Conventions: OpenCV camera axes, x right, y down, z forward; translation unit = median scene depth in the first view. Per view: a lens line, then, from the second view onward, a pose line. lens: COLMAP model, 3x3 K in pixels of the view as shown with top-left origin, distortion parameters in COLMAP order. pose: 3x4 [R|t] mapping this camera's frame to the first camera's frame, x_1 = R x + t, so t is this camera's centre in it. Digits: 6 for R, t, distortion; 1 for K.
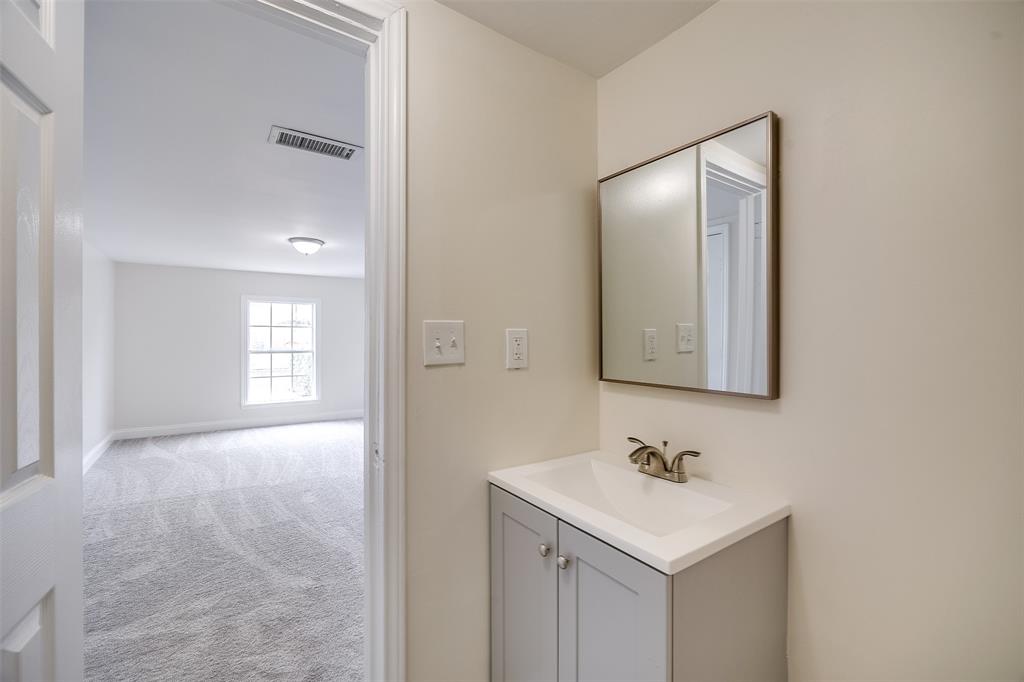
lens RADIAL K [[433.7, 0, 511.4], [0, 433.7, 337.8], [0, 0, 1]] dist [0.000494, 0.000092]
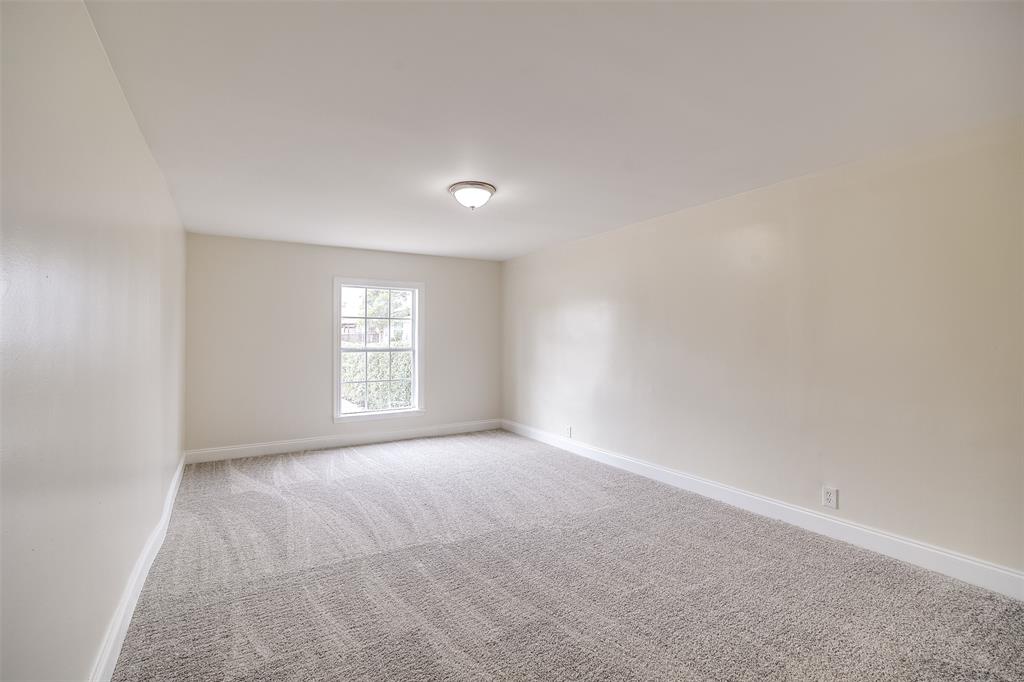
lens RADIAL K [[450.8, 0, 513.4], [0, 450.8, 344.0], [0, 0, 1]] dist [-0.004454, -0.000068]
pose [[0.999581, -0.005714, -0.028385, -0.299652], [0.006108, 0.999886, 0.013839, 0.012972], [0.028303, -0.014006, 0.999501, 0.212392]]
